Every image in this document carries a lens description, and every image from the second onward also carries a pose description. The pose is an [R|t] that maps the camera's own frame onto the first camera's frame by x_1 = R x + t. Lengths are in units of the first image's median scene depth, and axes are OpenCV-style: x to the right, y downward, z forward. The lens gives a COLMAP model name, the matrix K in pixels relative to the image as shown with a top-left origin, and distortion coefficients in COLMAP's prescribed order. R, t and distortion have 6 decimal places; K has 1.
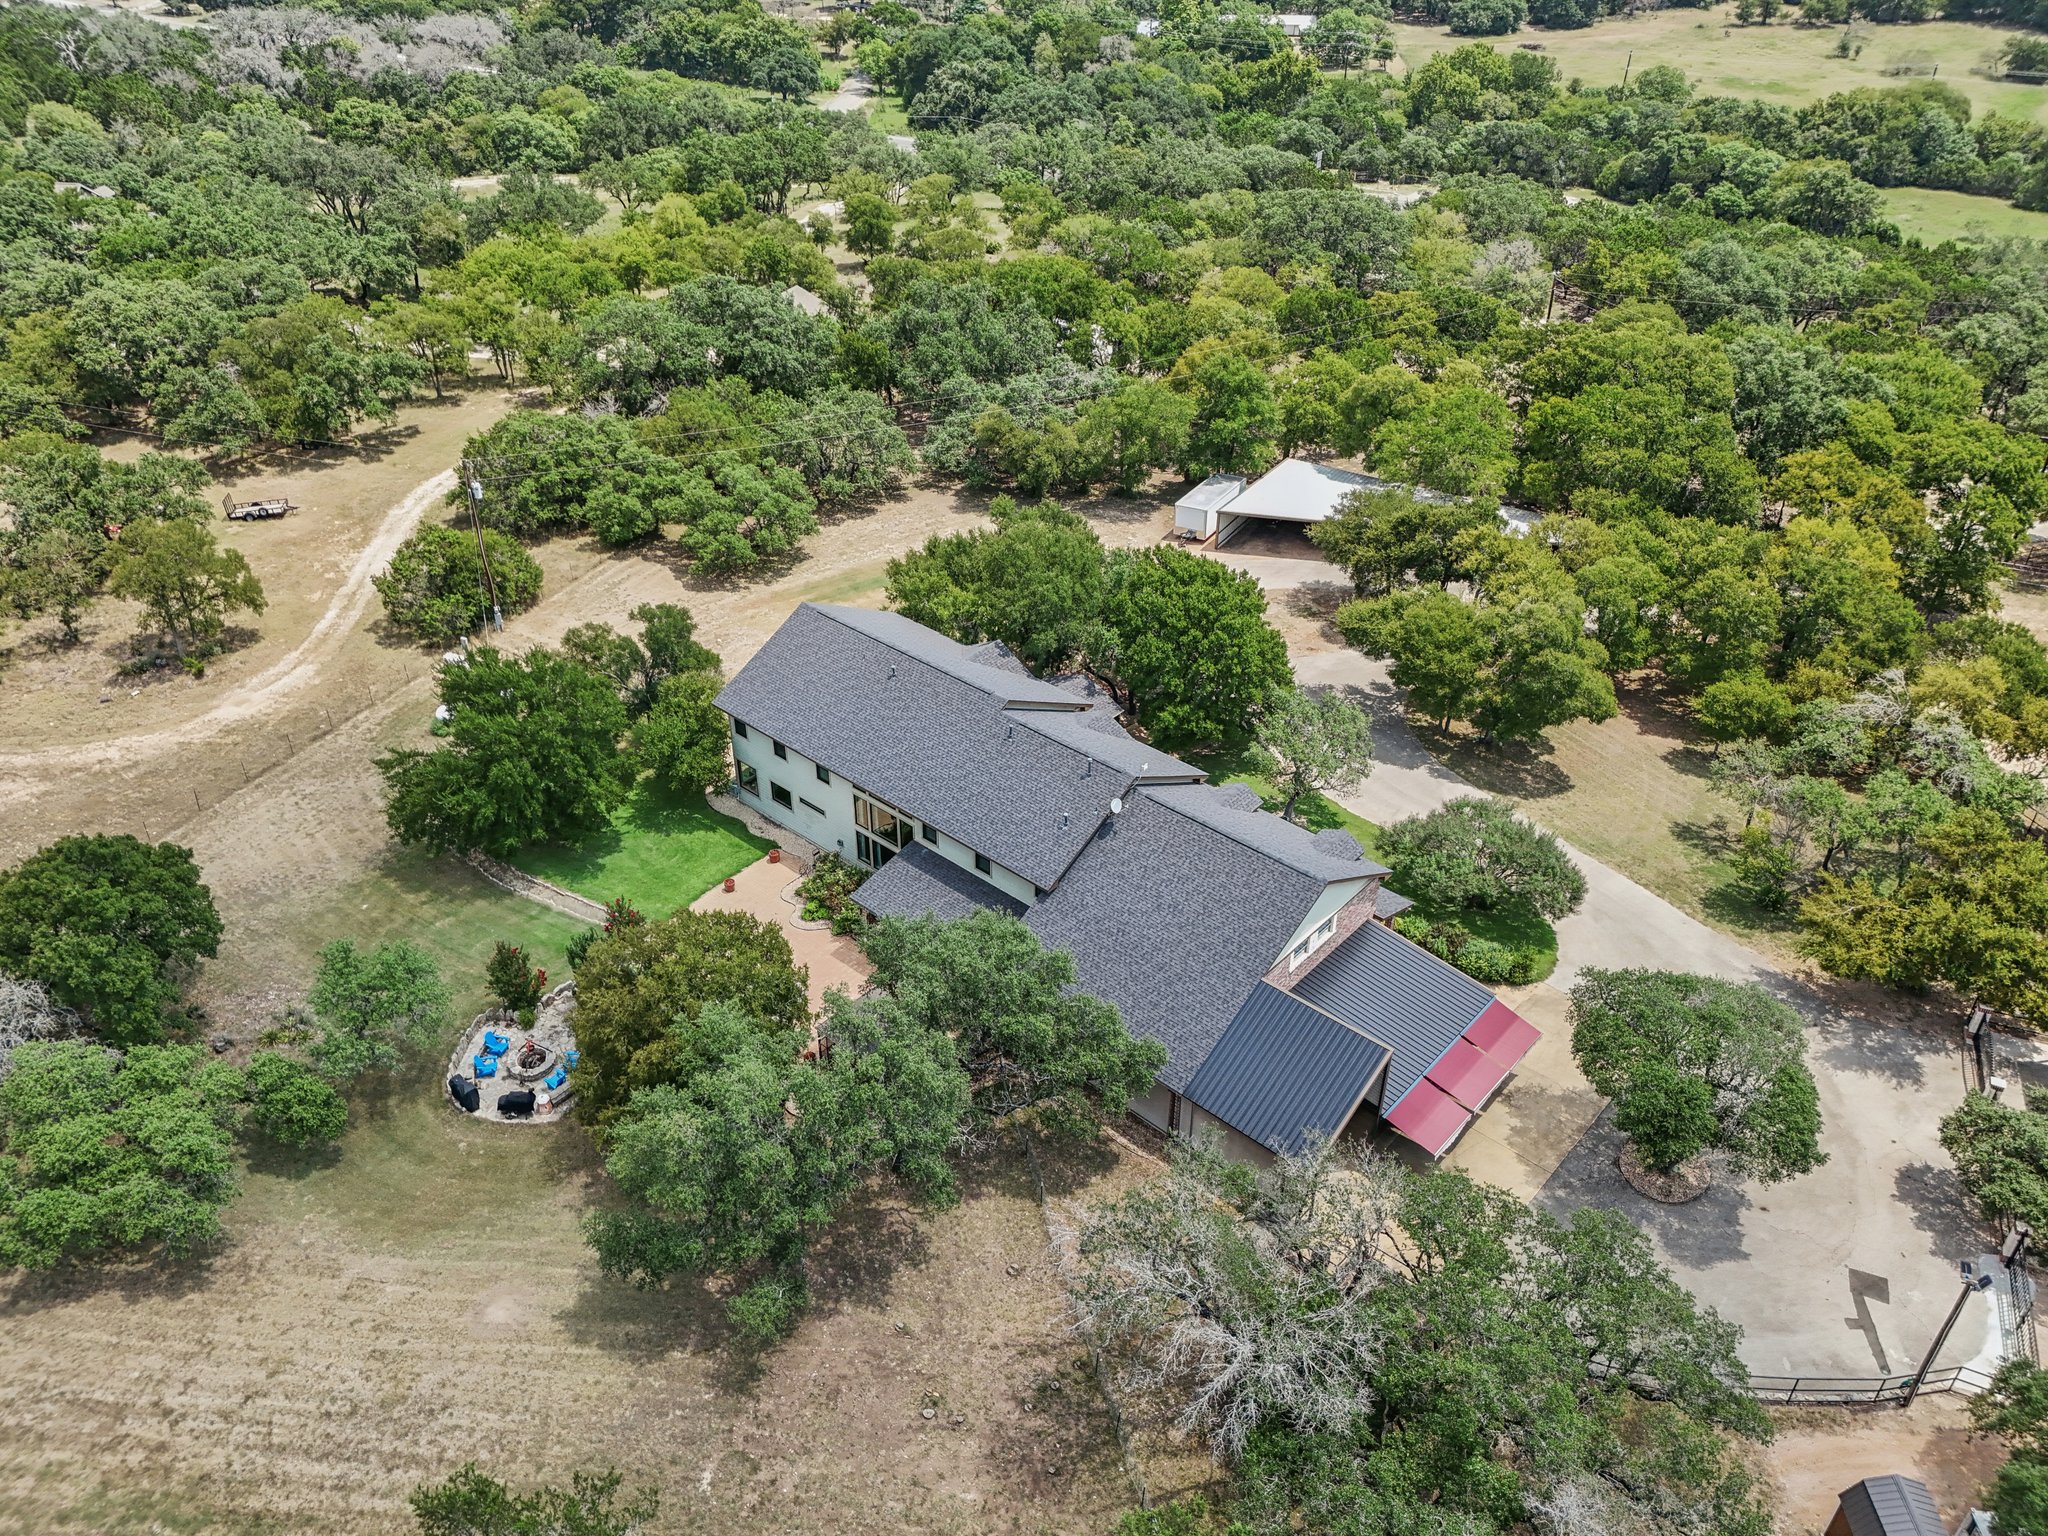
lens RADIAL K [[1540.9, 0, 1009.9], [0, 1540.9, 735.4], [0, 0, 1]] dist [0.084892, -0.097330]
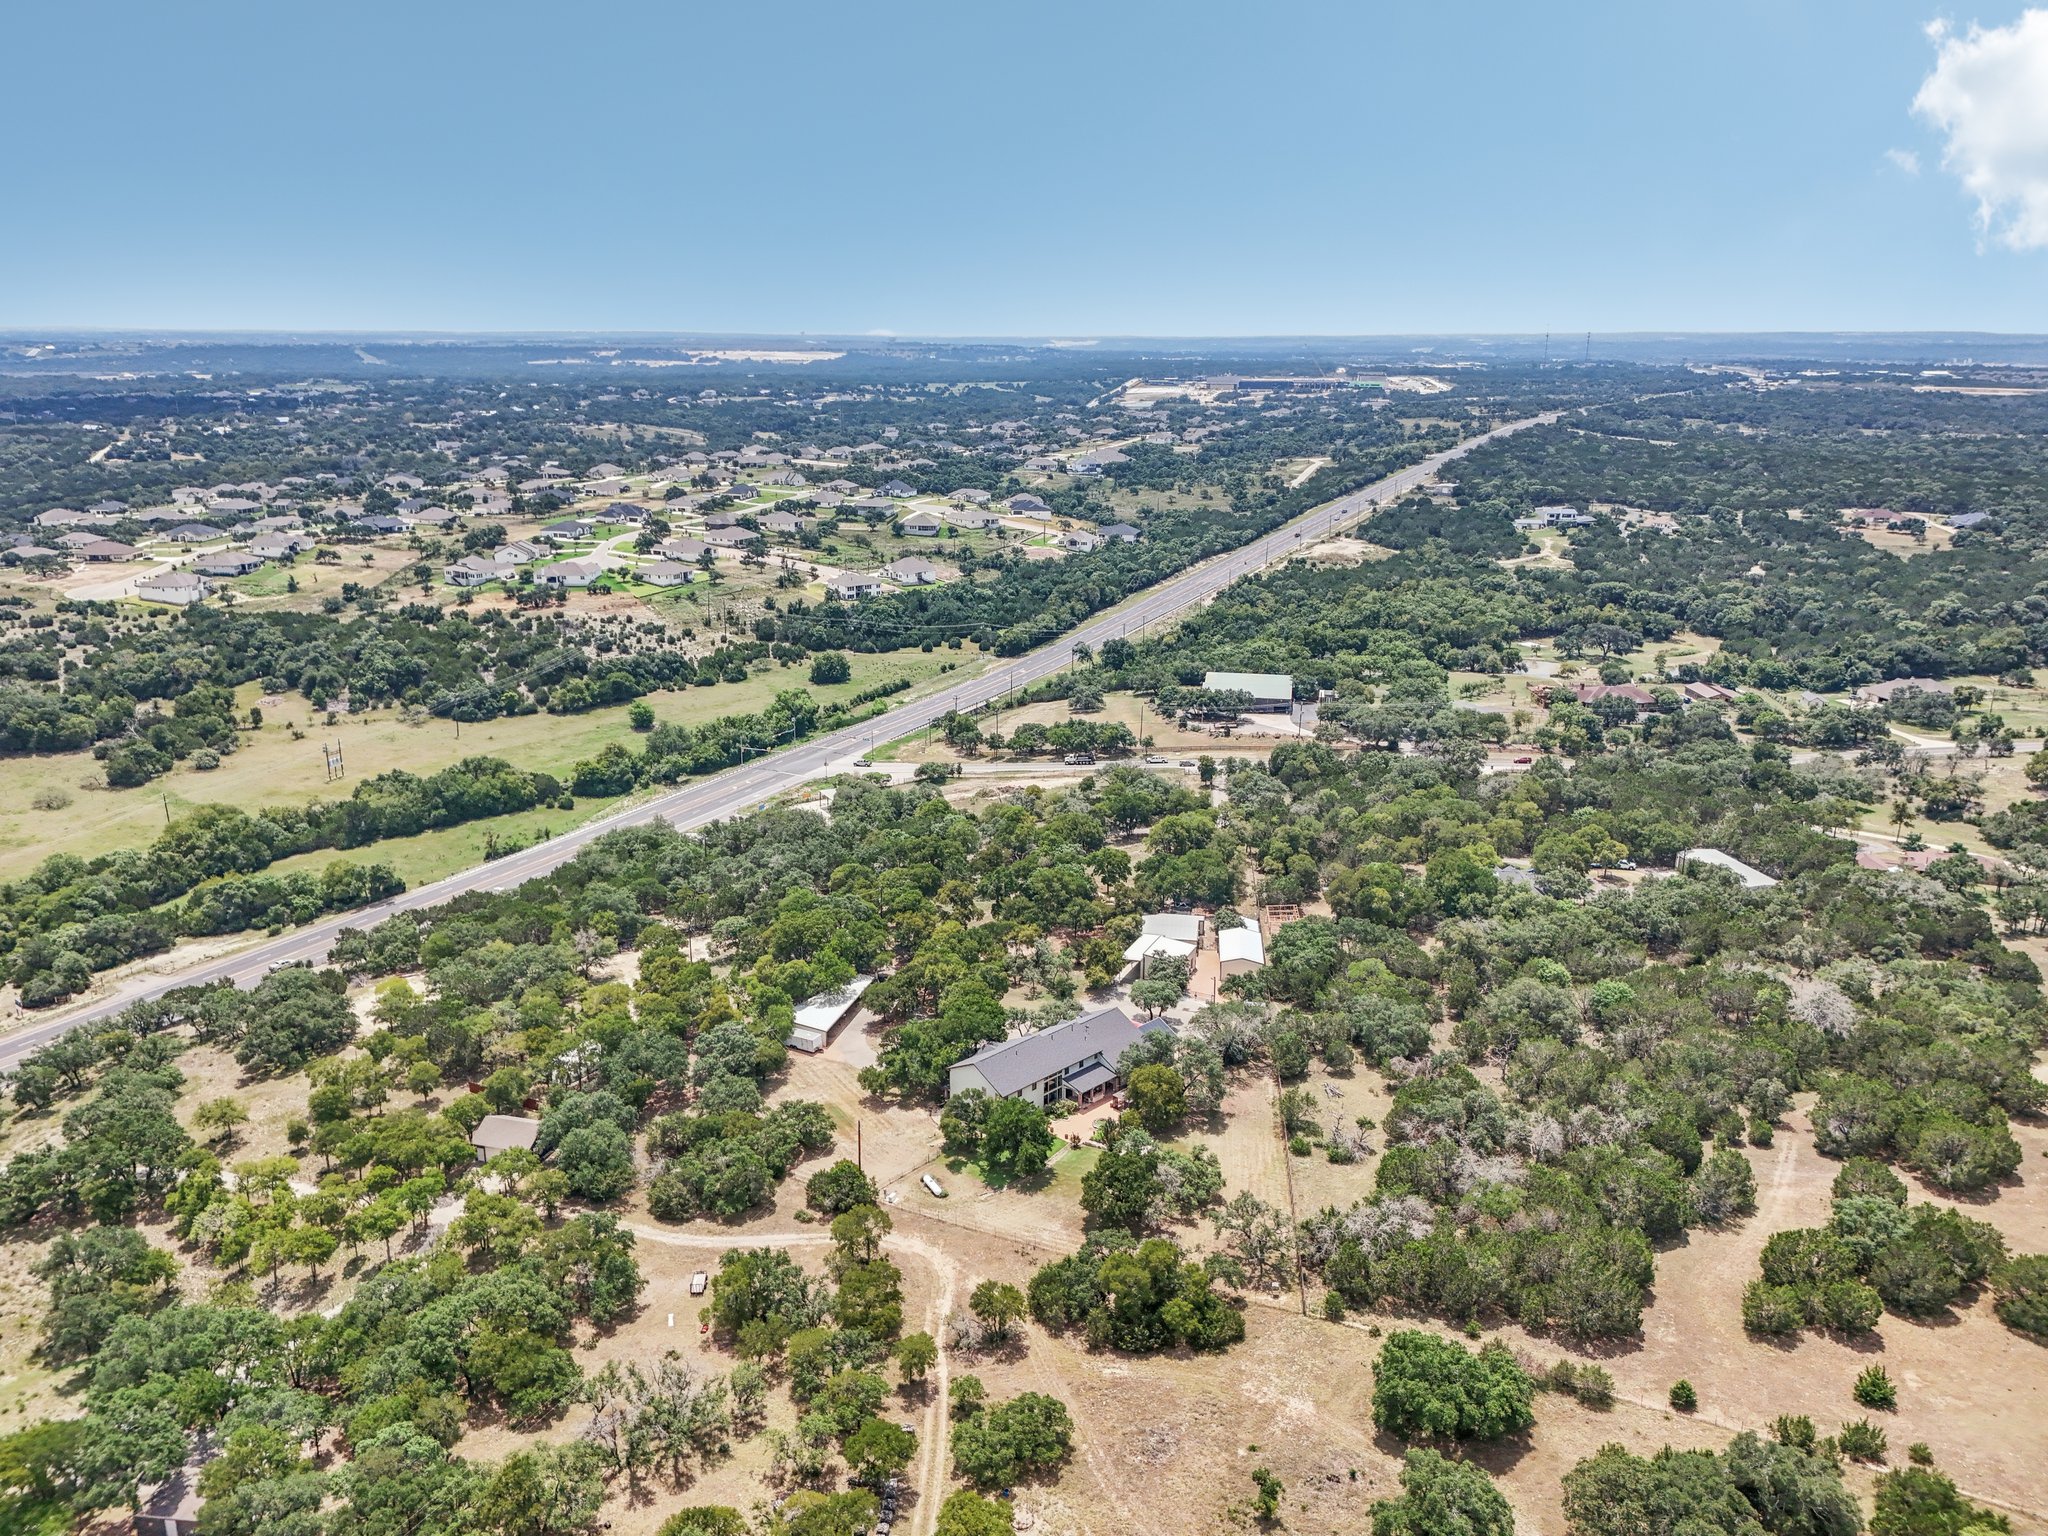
lens RADIAL K [[1540.9, 0, 1023.1], [0, 1540.9, 764.9], [0, 0, 1]] dist [0.084892, -0.097330]
pose [[0.049894, -0.272744, 0.960792, -2.163197], [0.542763, 0.814945, 0.203156, -0.846855], [-0.838403, 0.511346, 0.188696, 0.061457]]
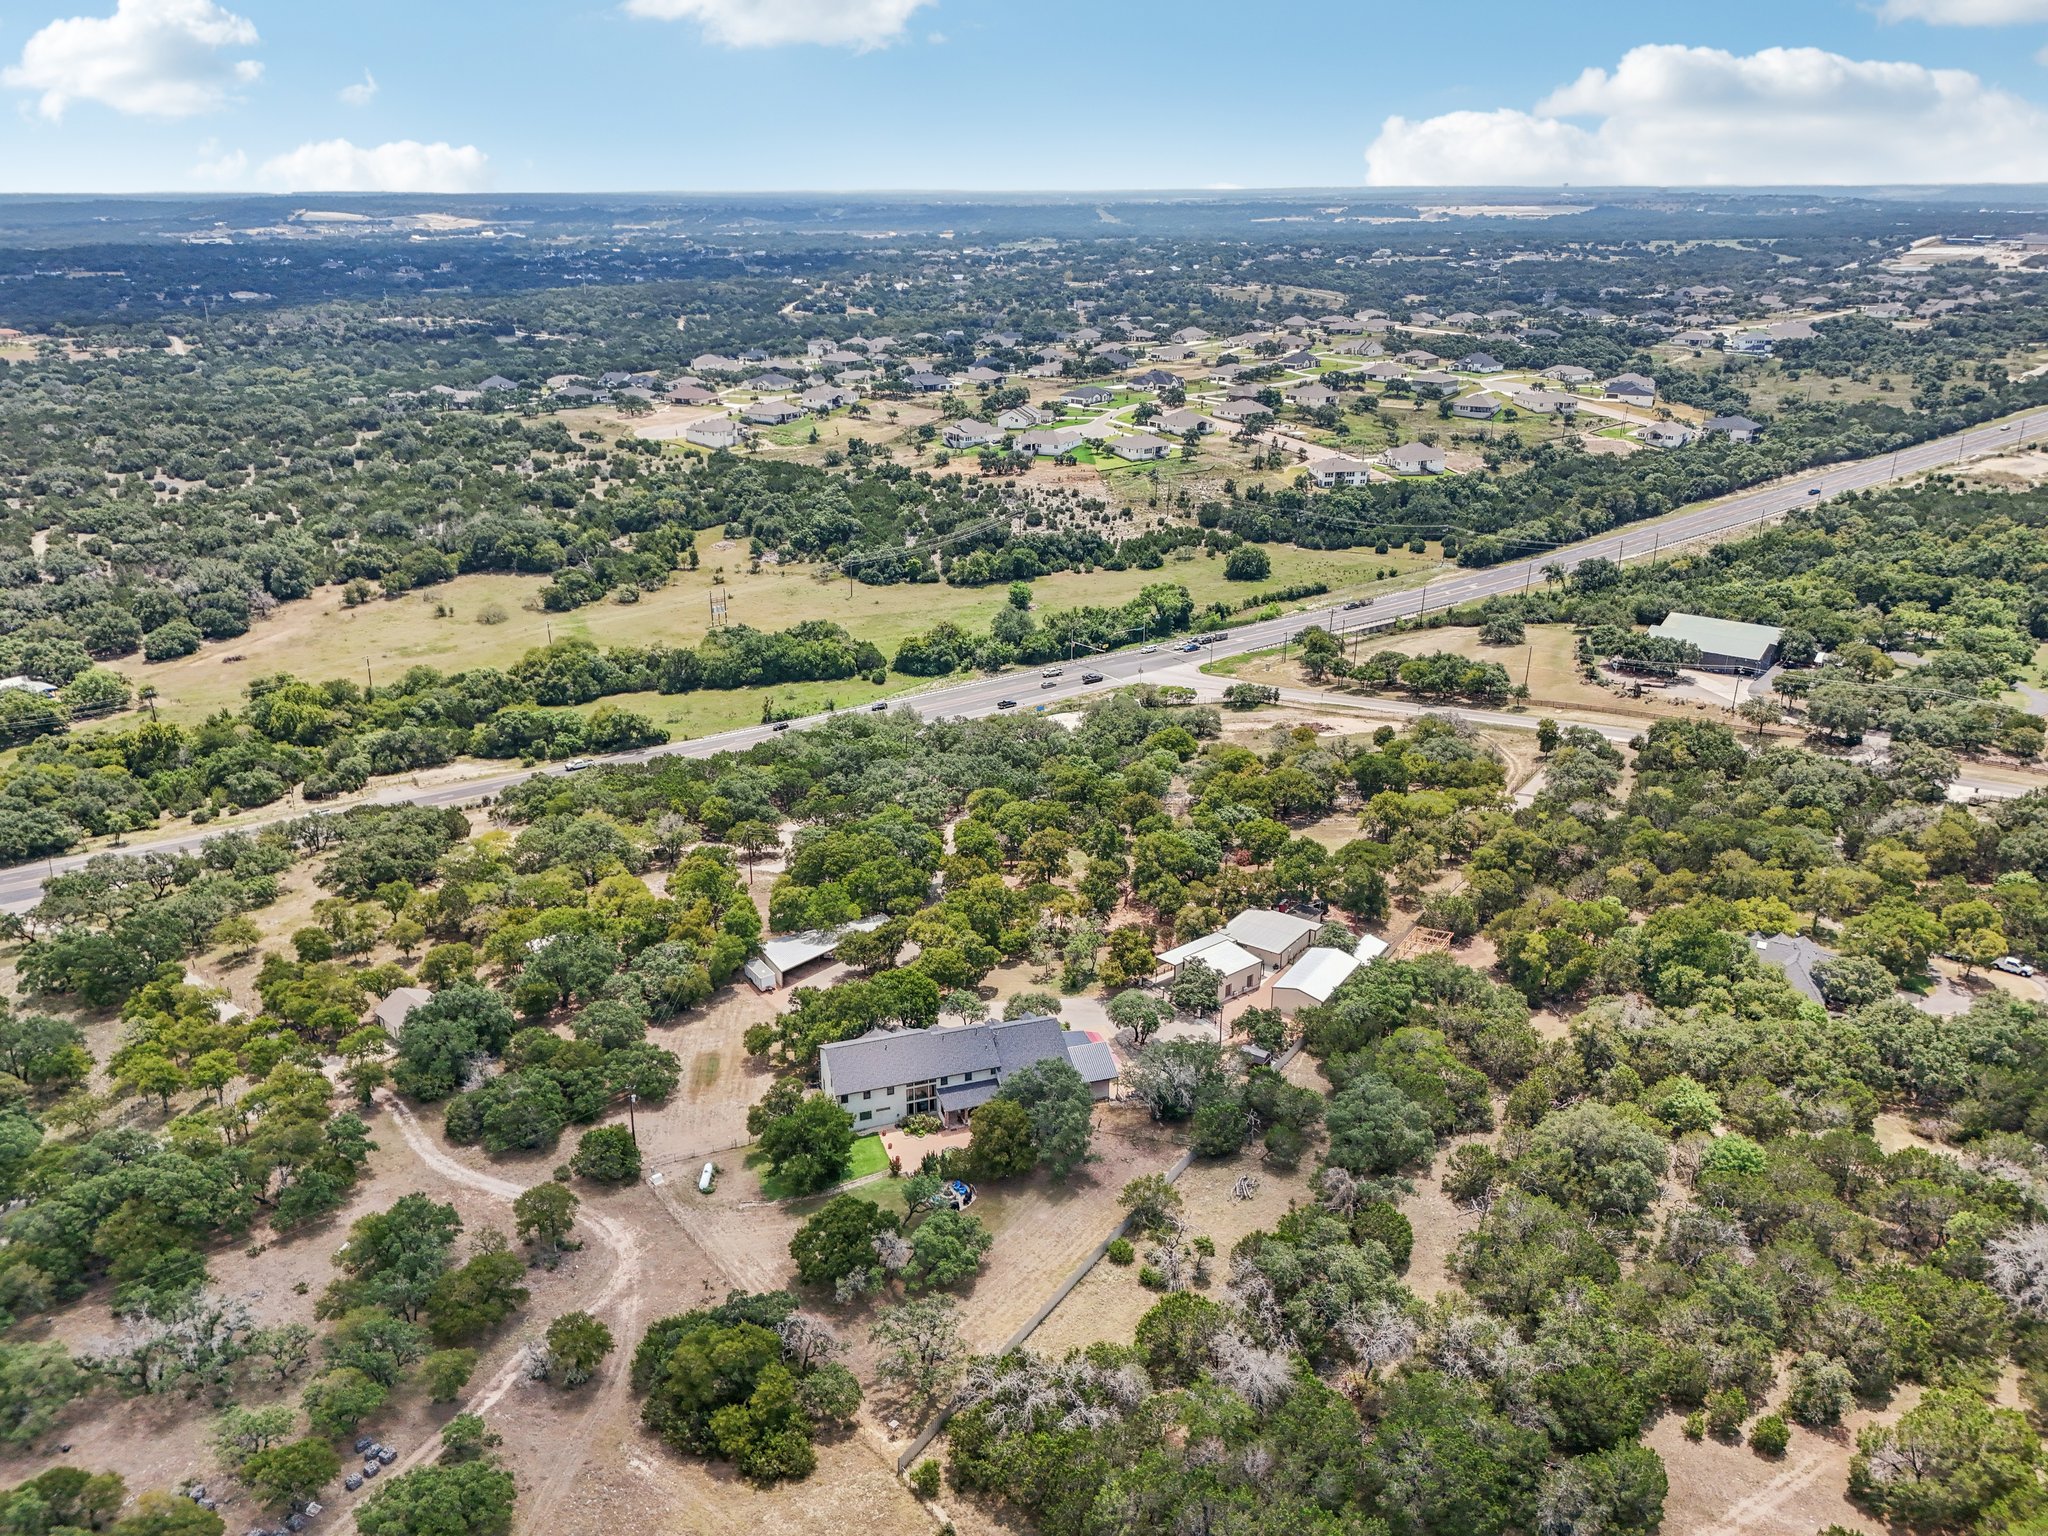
lens RADIAL K [[1540.9, 0, 1009.0], [0, 1540.9, 783.1], [0, 0, 1]] dist [0.084892, -0.097330]
pose [[0.498447, -0.315645, 0.807415, -1.469884], [0.477372, 0.877373, 0.048294, -0.347281], [-0.723648, 0.361365, 0.588004, -0.675139]]
